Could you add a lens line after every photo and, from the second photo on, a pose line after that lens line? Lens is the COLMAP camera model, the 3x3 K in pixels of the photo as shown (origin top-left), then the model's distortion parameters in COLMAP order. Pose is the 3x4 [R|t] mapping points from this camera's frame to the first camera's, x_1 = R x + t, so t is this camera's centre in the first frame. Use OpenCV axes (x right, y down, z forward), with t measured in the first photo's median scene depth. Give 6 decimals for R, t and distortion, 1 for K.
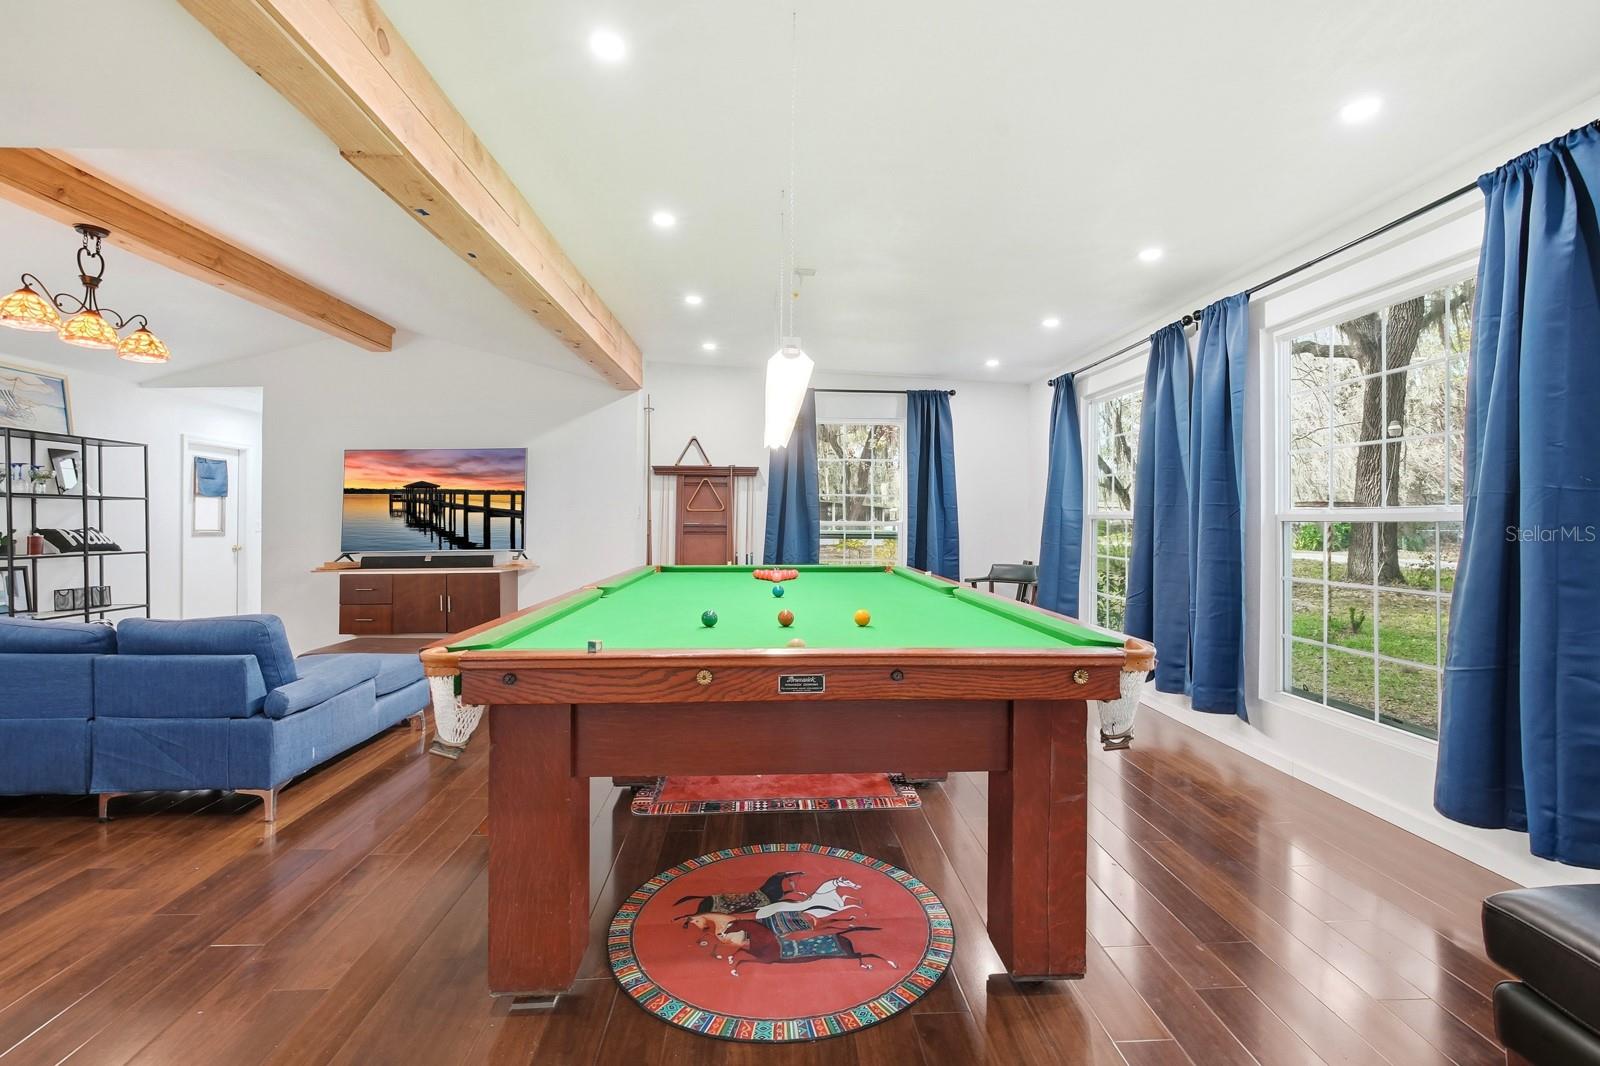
lens RADIAL K [[731.5, 0, 764.5], [0, 731.5, 504.8], [0, 0, 1]] dist [-0.013616, 0.006012]
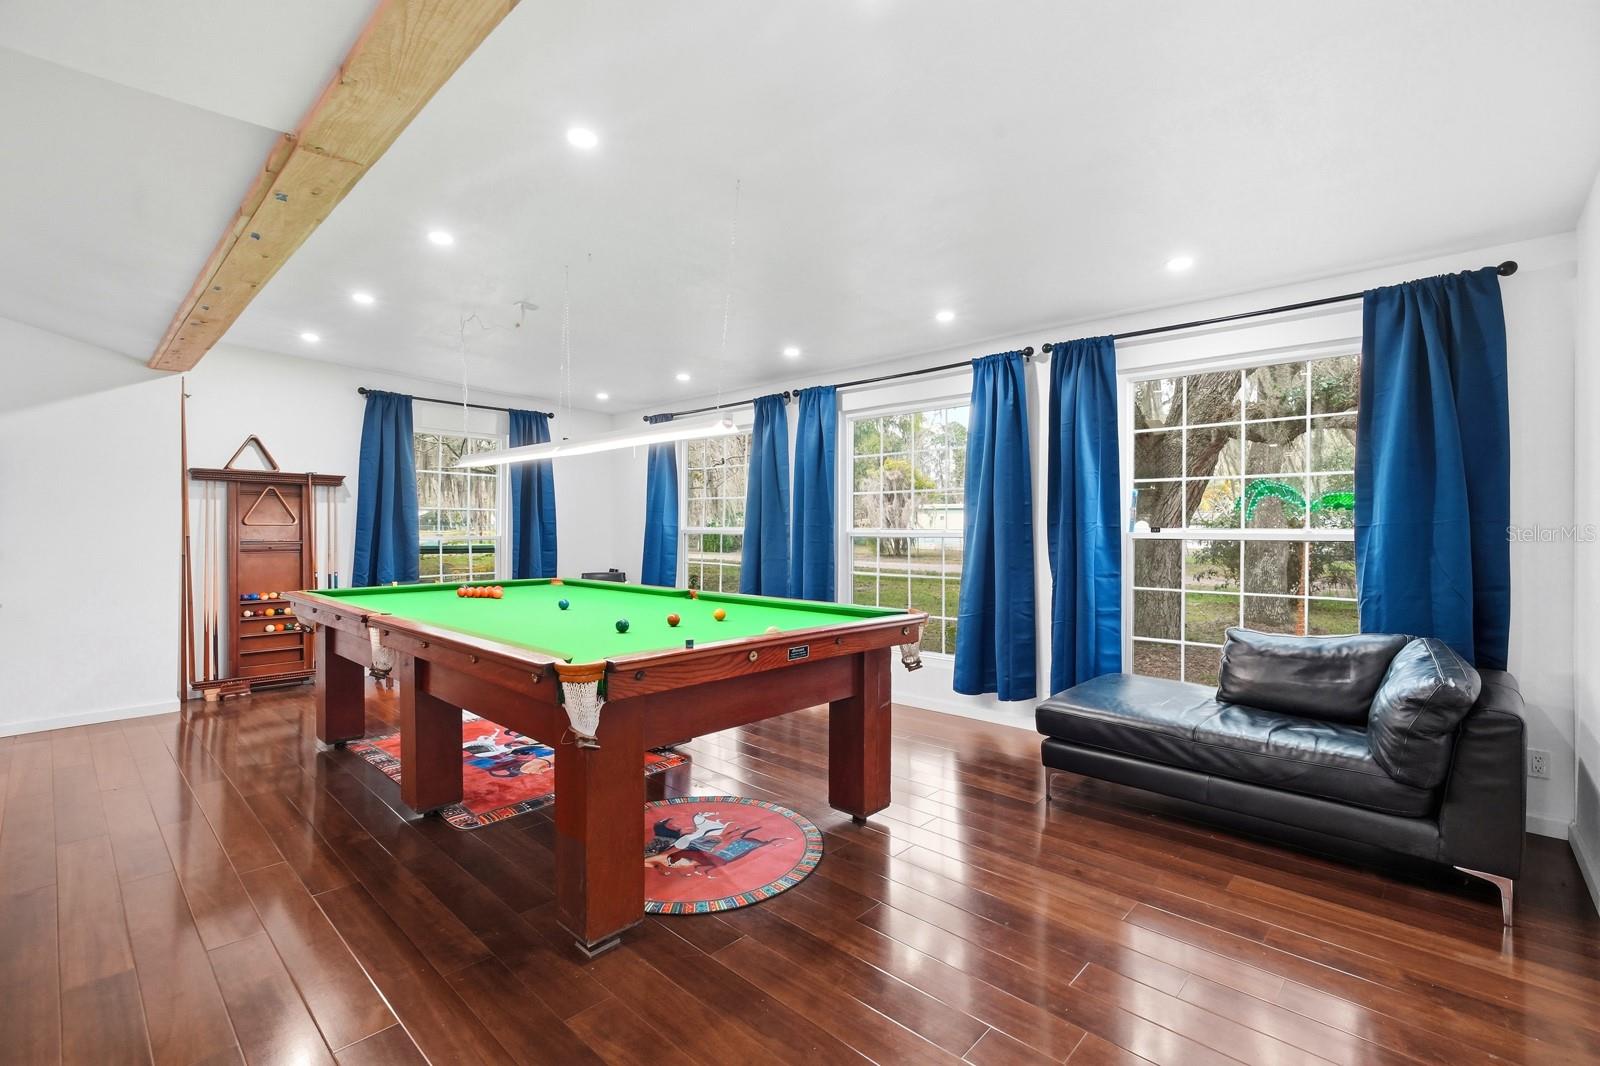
lens RADIAL K [[731.5, 0, 792.3], [0, 731.5, 516.6], [0, 0, 1]] dist [-0.013616, 0.006012]
pose [[0.721497, 0.008593, 0.692364, -0.289765], [-0.012670, 0.999919, 0.000793, -0.012394], [-0.692301, -0.009344, 0.721548, -0.028920]]
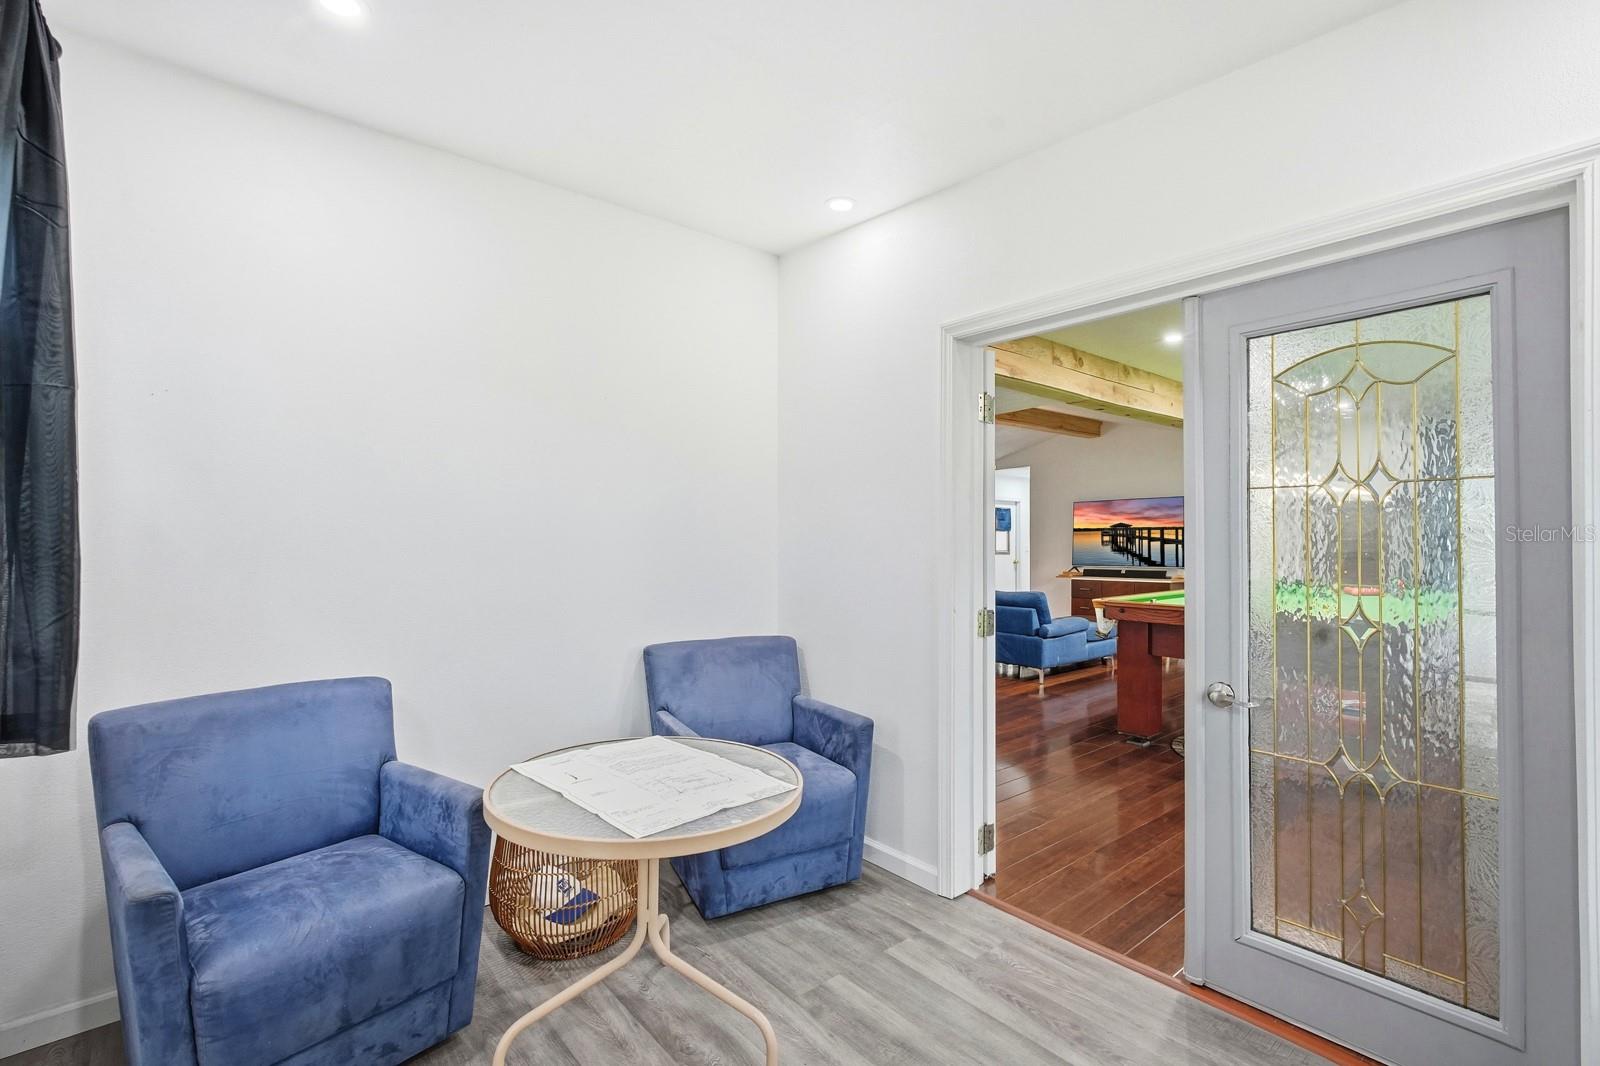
lens RADIAL K [[731.5, 0, 804.0], [0, 731.5, 546.5], [0, 0, 1]] dist [-0.013616, 0.006012]
pose [[0.622450, -0.000236, -0.782659, 0.372603], [0.022212, 0.999603, 0.017363, -0.024859], [0.782344, -0.028192, 0.622208, -0.574824]]
